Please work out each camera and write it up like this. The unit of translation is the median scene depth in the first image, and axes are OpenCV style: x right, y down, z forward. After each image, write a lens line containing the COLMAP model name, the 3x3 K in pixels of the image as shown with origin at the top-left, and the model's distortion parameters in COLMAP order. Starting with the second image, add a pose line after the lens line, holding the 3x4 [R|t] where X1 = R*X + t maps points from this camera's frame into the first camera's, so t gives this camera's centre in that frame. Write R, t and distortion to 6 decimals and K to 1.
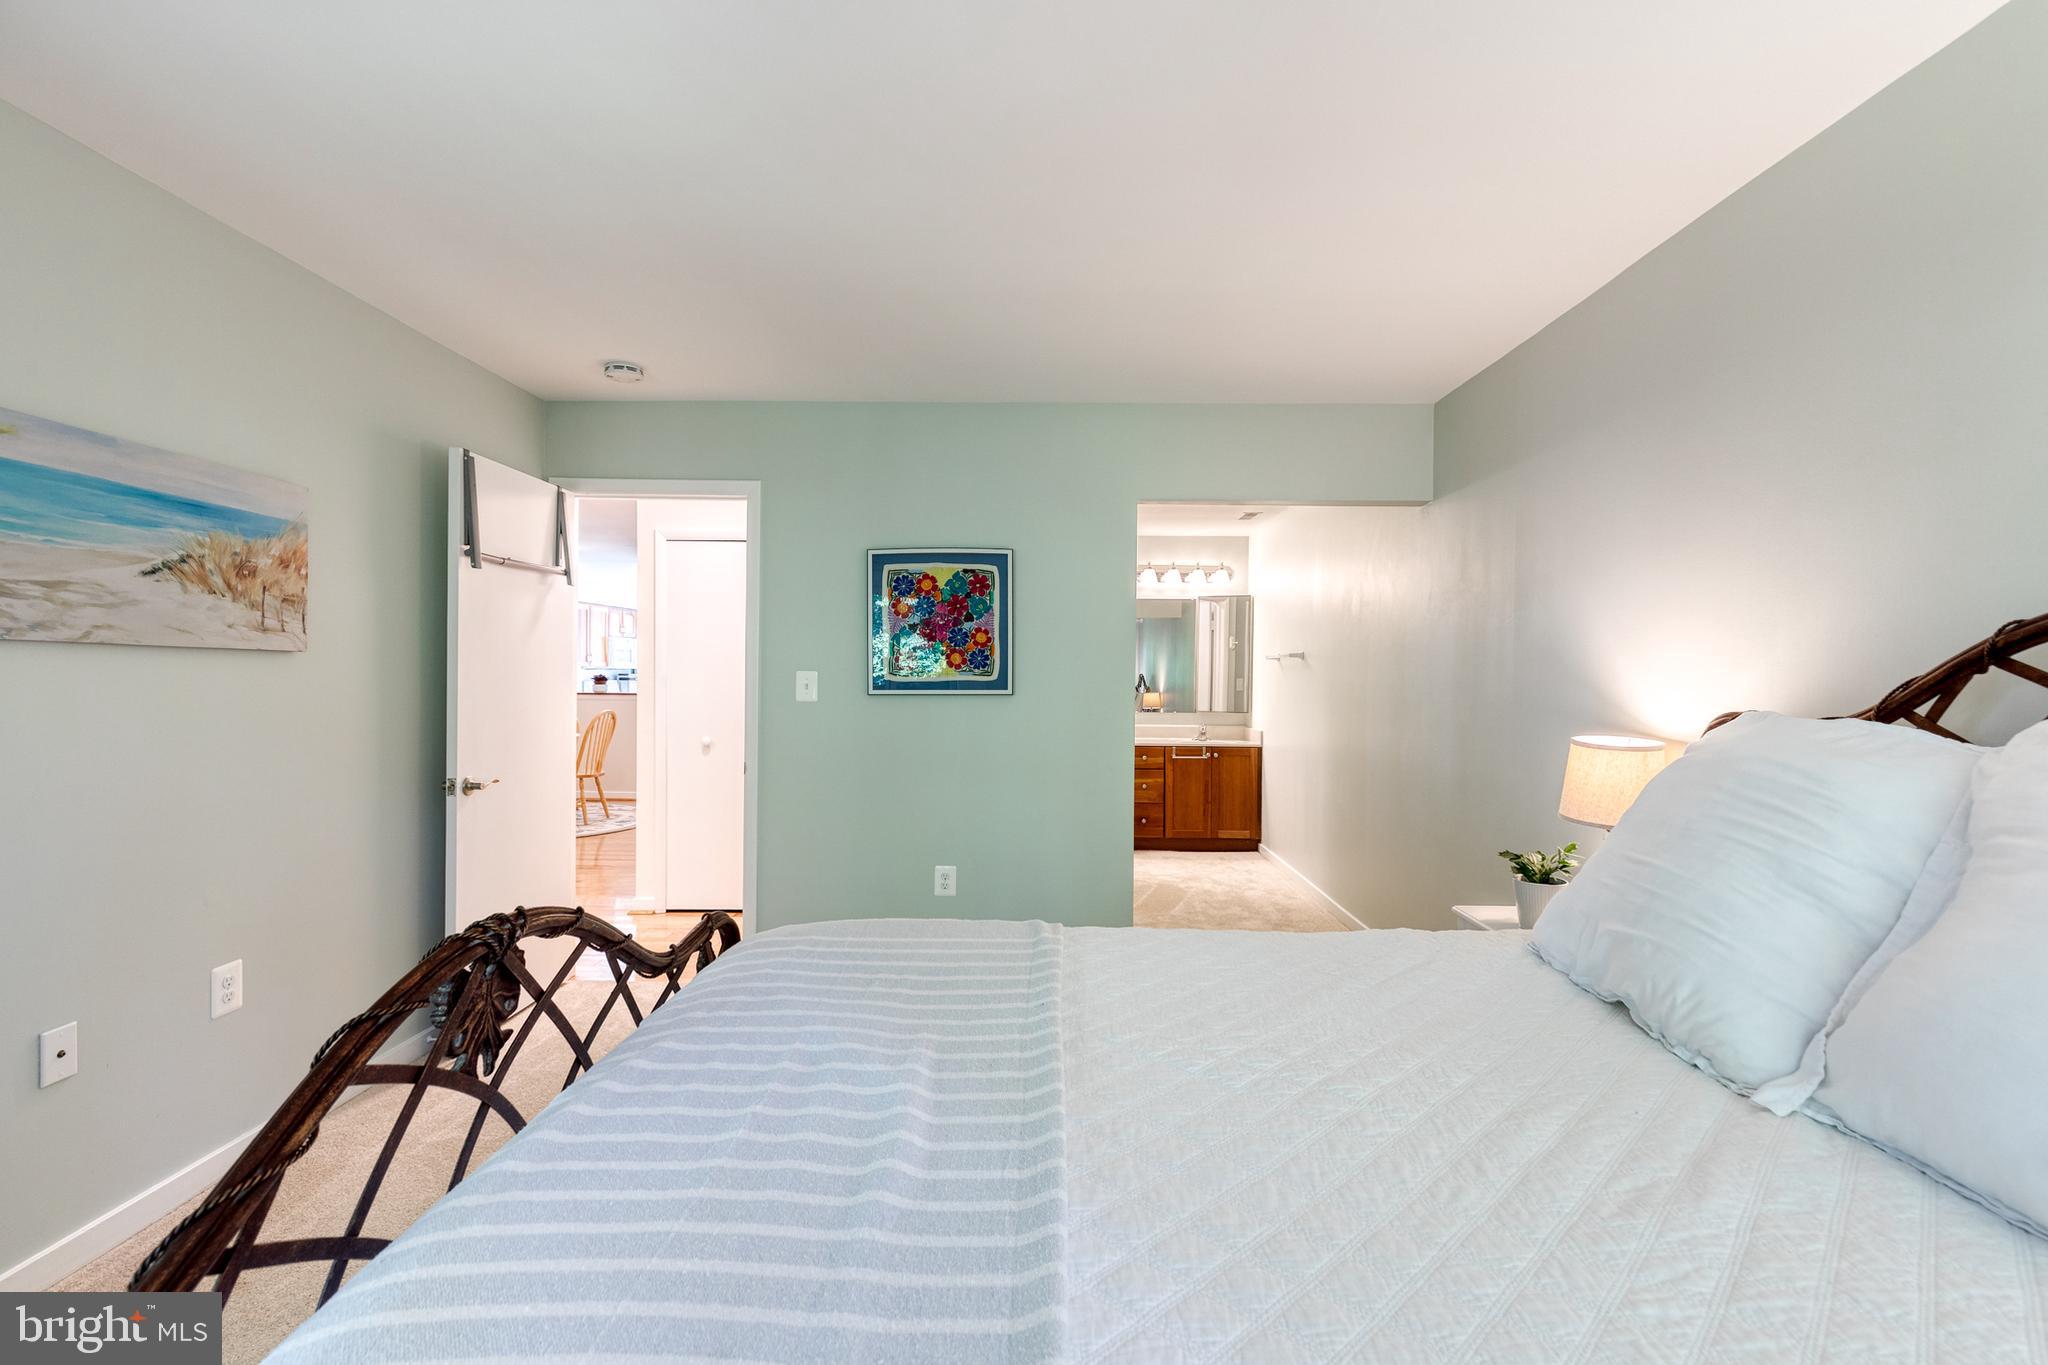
lens RADIAL K [[916.1, 0, 1027.5], [0, 916.1, 678.1], [0, 0, 1]] dist [0.005518, -0.001110]
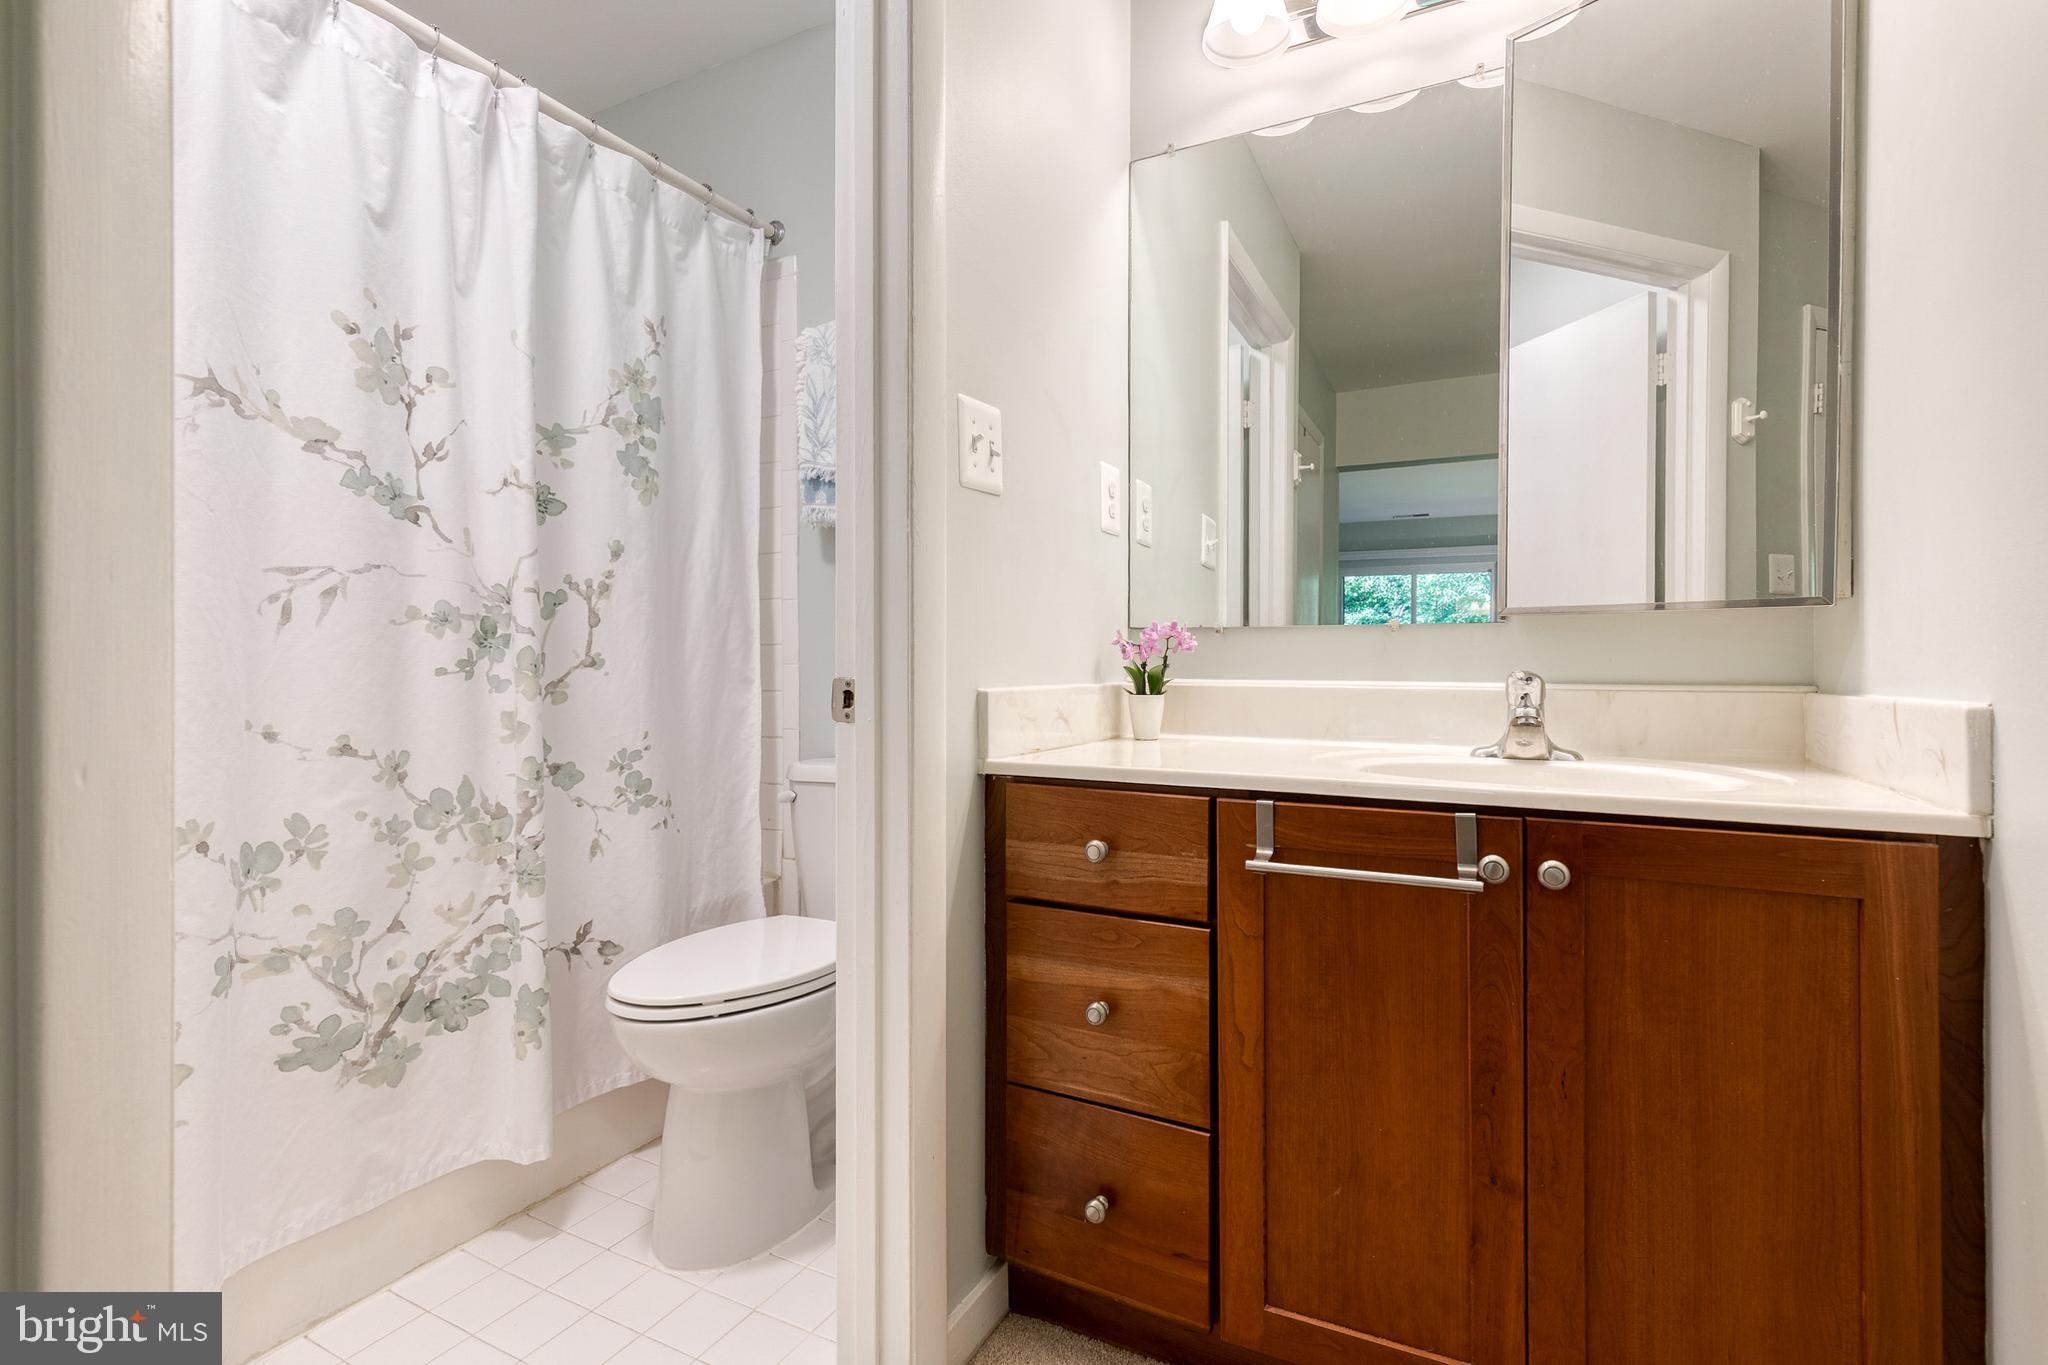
lens RADIAL K [[916.1, 0, 1032.7], [0, 916.1, 667.7], [0, 0, 1]] dist [0.005518, -0.001110]
pose [[0.897280, -0.003733, -0.441447, 0.194557], [0.001918, 0.999988, -0.004559, 0.052197], [0.441458, 0.003244, 0.897276, 0.831327]]
